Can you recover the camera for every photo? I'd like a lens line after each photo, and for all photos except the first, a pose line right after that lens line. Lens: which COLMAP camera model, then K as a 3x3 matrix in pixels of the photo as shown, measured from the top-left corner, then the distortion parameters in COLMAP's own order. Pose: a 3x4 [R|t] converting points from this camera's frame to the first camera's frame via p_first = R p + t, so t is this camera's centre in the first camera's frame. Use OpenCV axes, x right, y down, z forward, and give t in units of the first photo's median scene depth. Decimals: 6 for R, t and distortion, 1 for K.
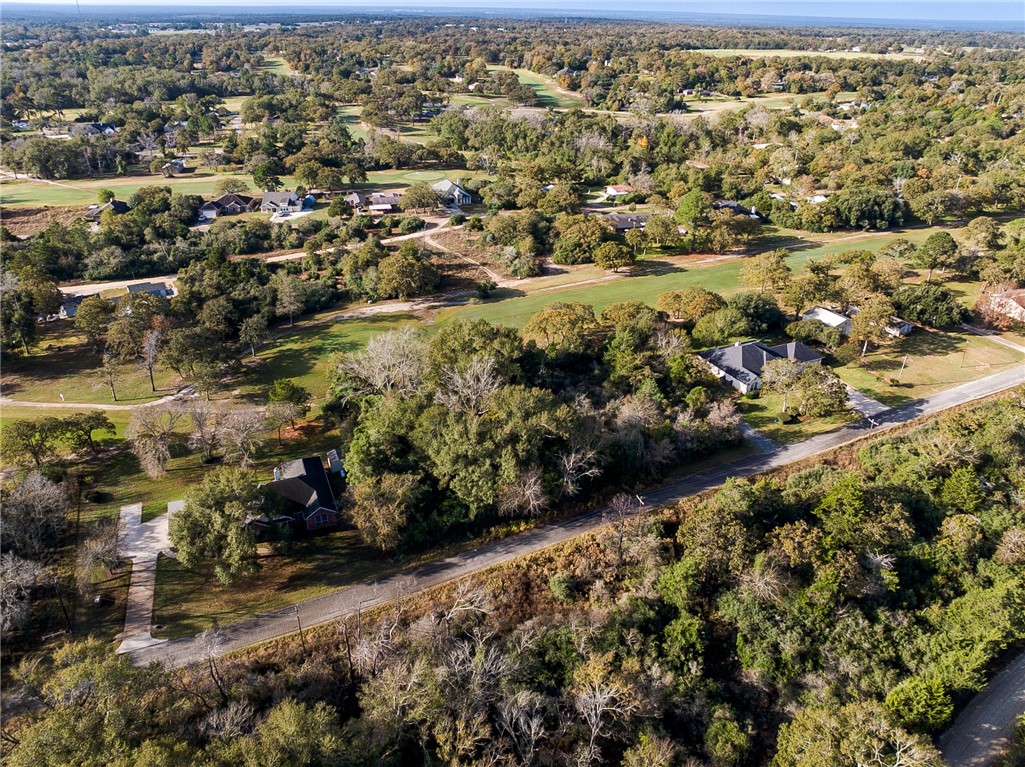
lens RADIAL K [[716.2, 0, 517.6], [0, 716.2, 382.0], [0, 0, 1]] dist [-0.033013, 0.007785]
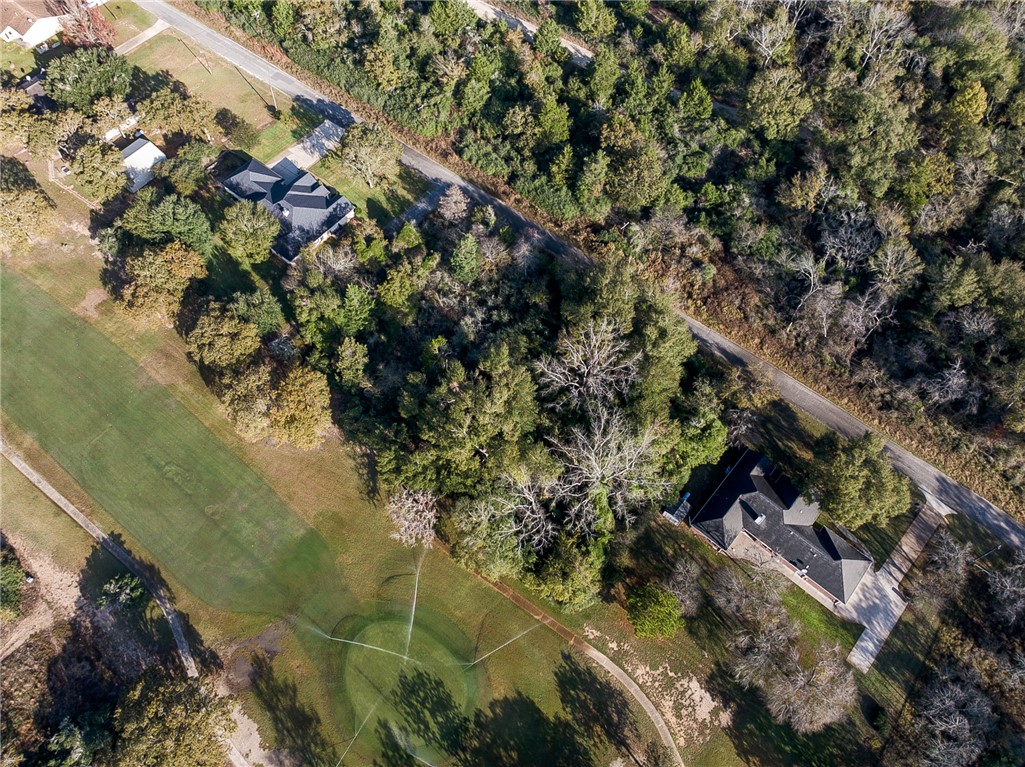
lens RADIAL K [[716.2, 0, 516.5], [0, 716.2, 387.0], [0, 0, 1]] dist [-0.033013, 0.007785]
pose [[-0.434092, -0.800730, 0.412790, -0.254786], [0.407444, 0.234163, 0.882699, -0.495824], [-0.803463, 0.551362, 0.224604, 0.542859]]
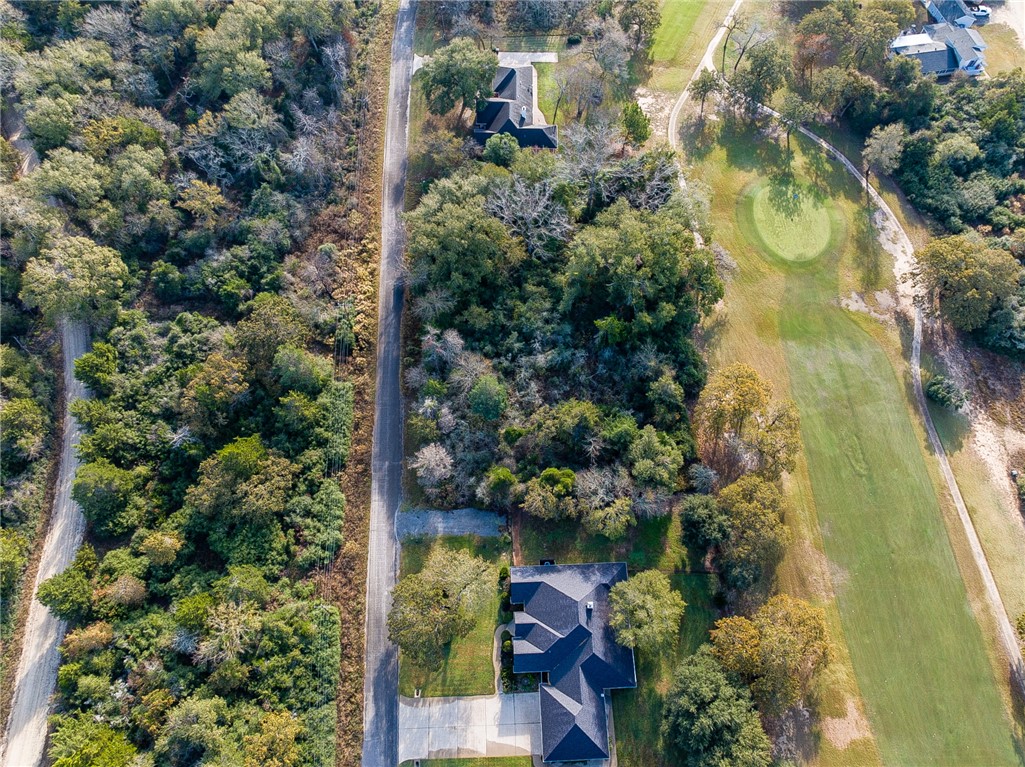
lens RADIAL K [[716.2, 0, 515.7], [0, 716.2, 386.8], [0, 0, 1]] dist [-0.033013, 0.007785]
pose [[-0.397457, 0.809073, -0.432930, 0.347878], [-0.443084, 0.243935, 0.862654, -0.474621], [0.803557, 0.534693, 0.261534, 0.524809]]
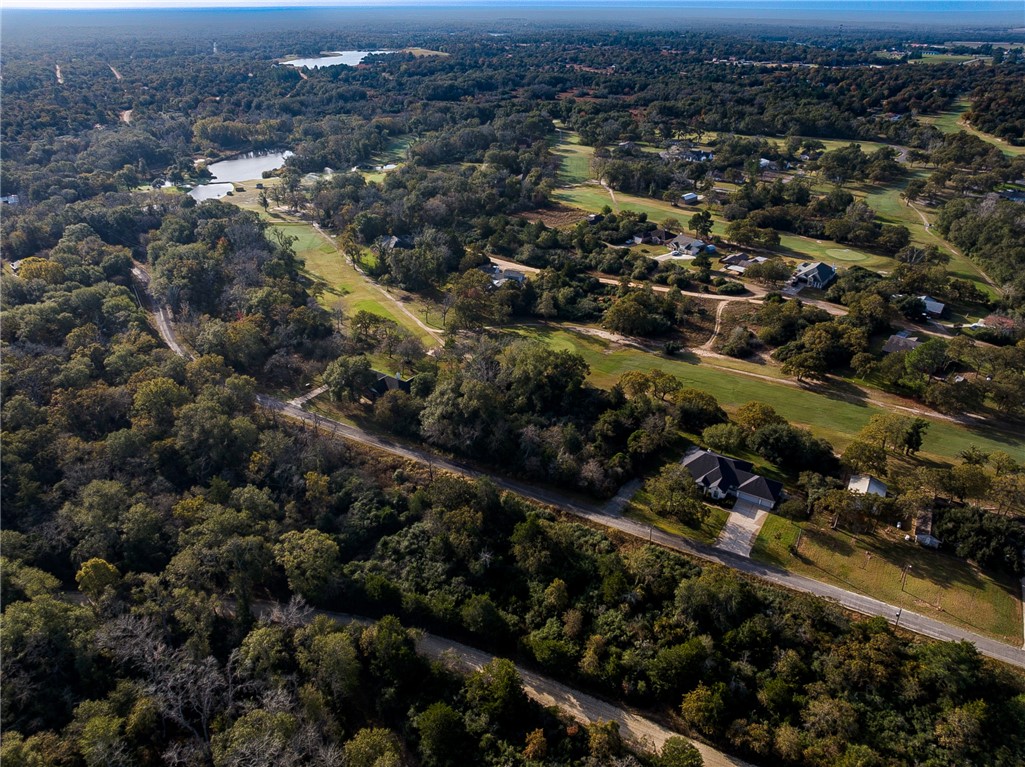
lens RADIAL K [[716.2, 0, 510.5], [0, 716.2, 382.4], [0, 0, 1]] dist [-0.033013, 0.007785]
pose [[0.538368, 0.379021, -0.752664, 0.747616], [-0.384935, 0.905129, 0.180461, -0.185744], [0.749656, 0.192572, 0.633191, -0.002809]]
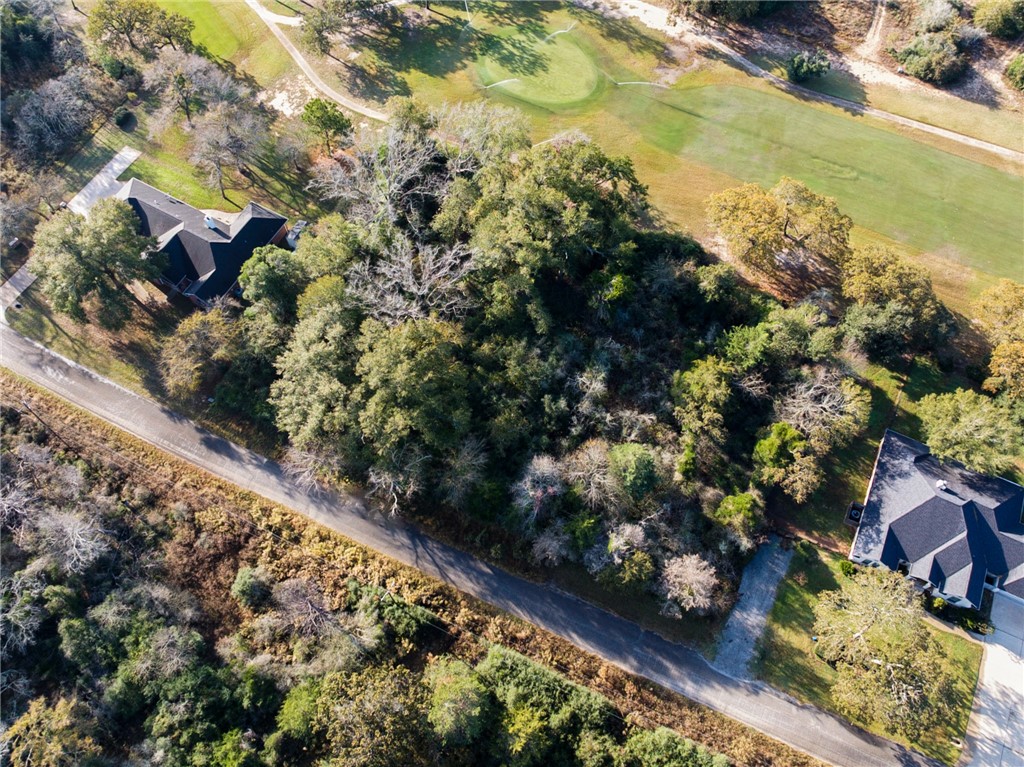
lens RADIAL K [[813.0, 0, 527.9], [0, 813.0, 329.8], [0, 0, 1]] dist [-0.045844, 0.006797]
pose [[0.625220, 0.676675, -0.388858, 0.207873], [-0.365572, 0.694128, 0.620115, -0.295748], [0.689534, -0.245552, 0.681356, 0.326013]]
